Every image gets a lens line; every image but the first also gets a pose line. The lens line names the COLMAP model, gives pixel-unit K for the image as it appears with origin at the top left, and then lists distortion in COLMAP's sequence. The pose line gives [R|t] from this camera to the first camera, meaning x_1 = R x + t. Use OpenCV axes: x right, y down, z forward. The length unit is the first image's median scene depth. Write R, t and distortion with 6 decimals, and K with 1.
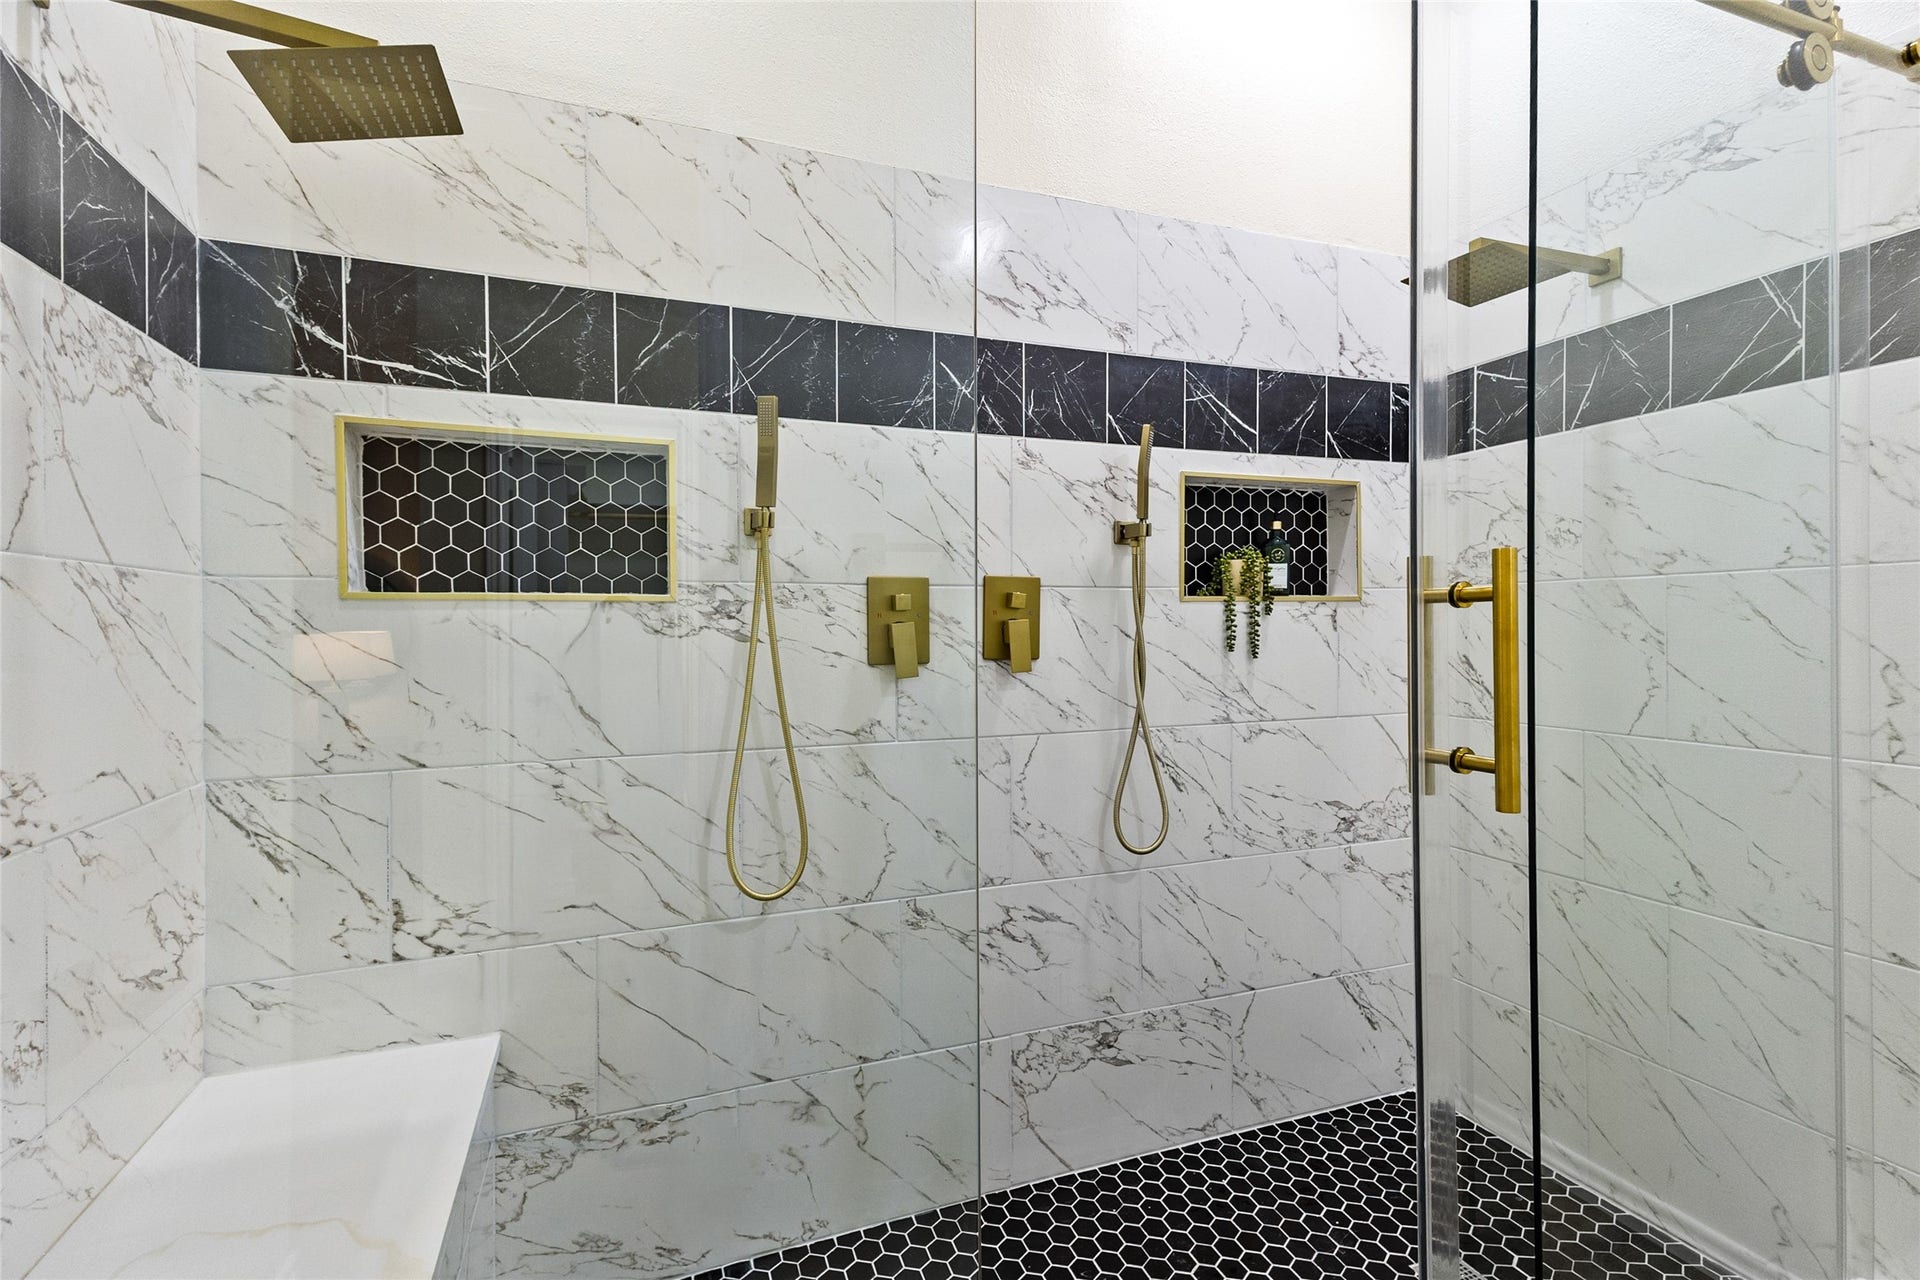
lens RADIAL K [[873.3, 0, 962.0], [0, 873.3, 630.7], [0, 0, 1]] dist [0.022084, -0.000143]
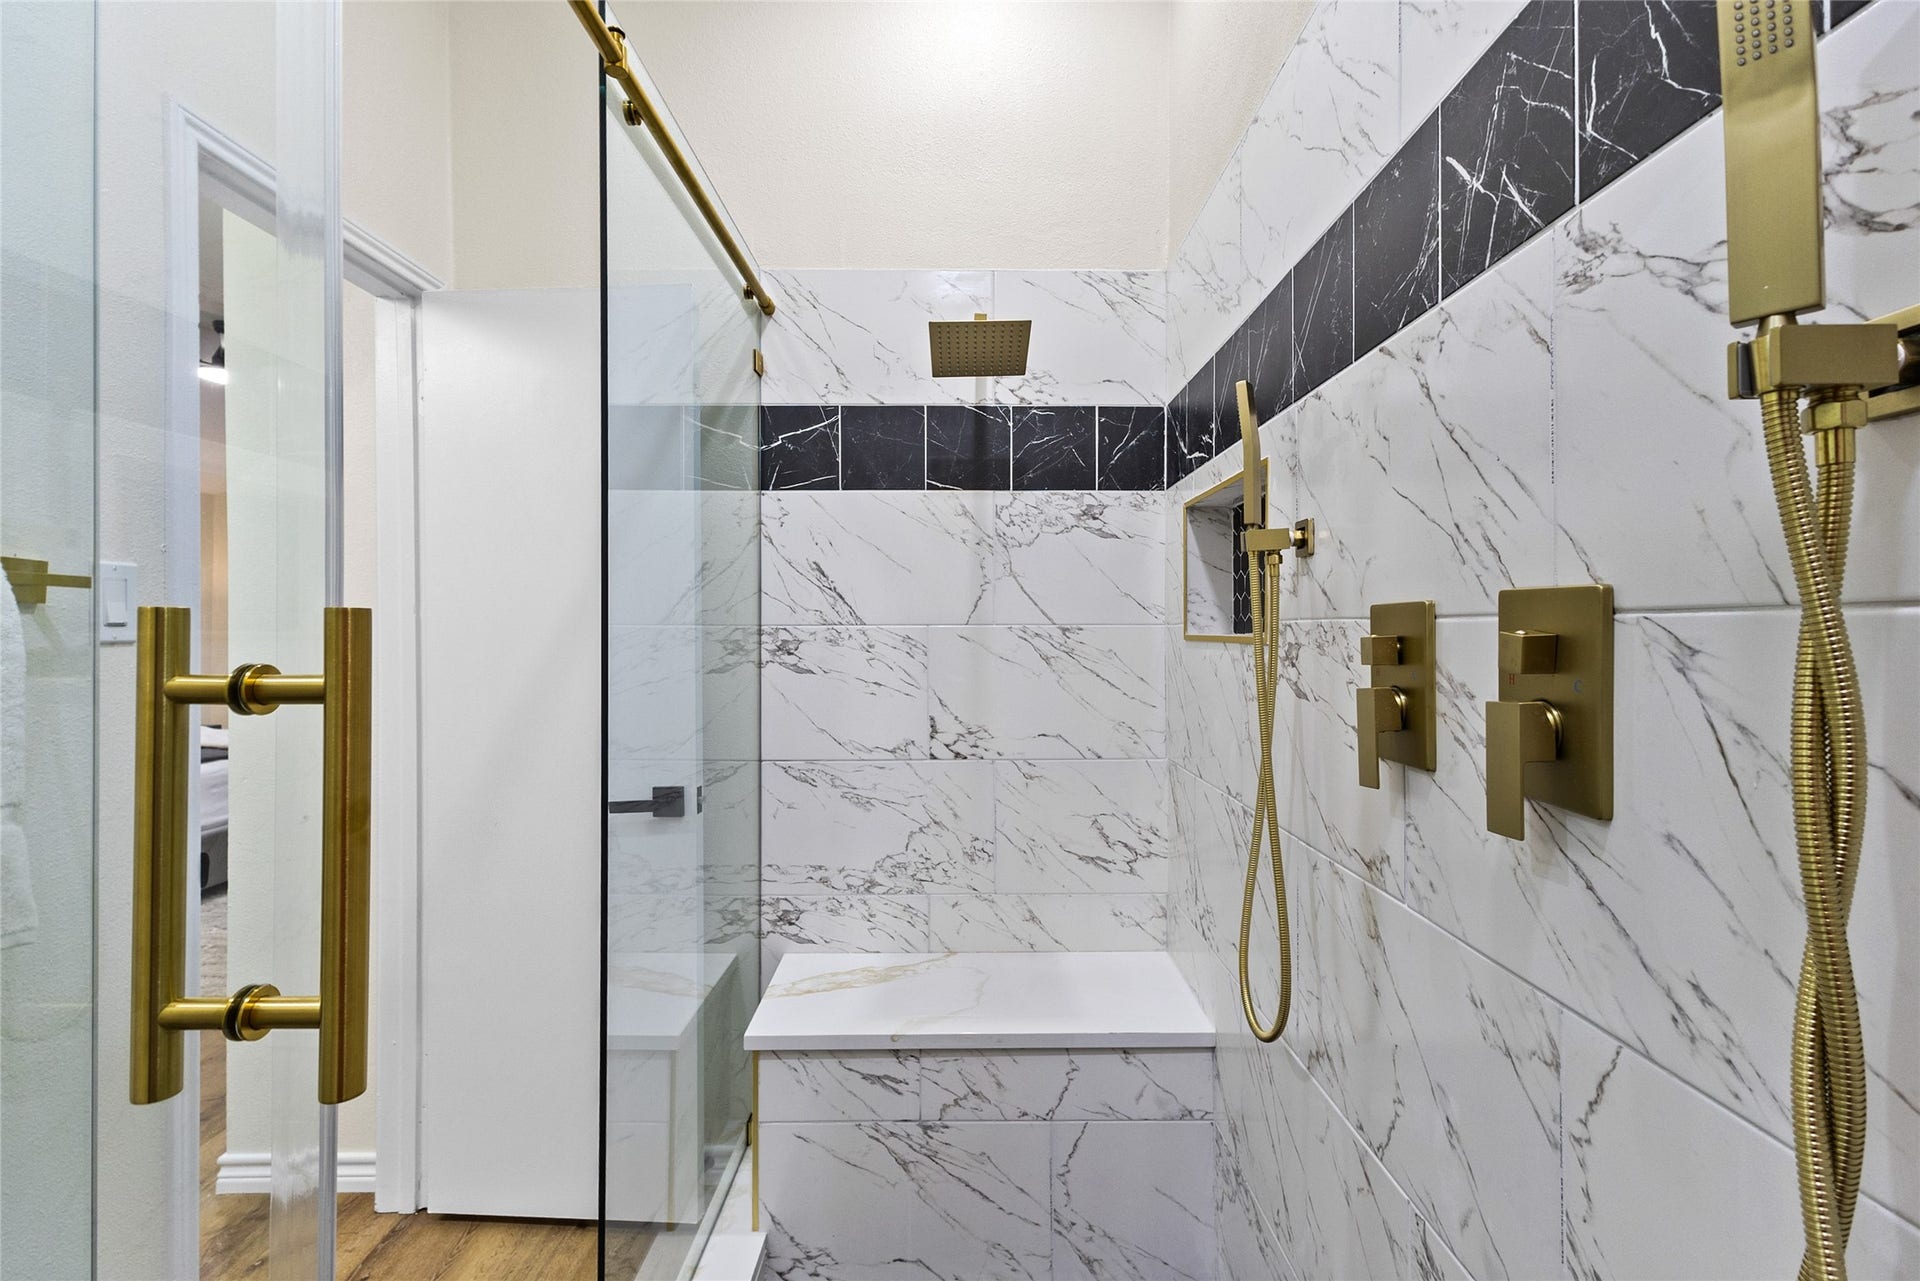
lens RADIAL K [[873.3, 0, 962.0], [0, 873.3, 631.2], [0, 0, 1]] dist [0.022084, -0.000143]
pose [[-0.350385, 0.004991, -0.936593, 0.522819], [-0.004561, 0.999965, 0.007035, -0.045764], [0.936595, 0.006737, -0.350350, 0.911184]]
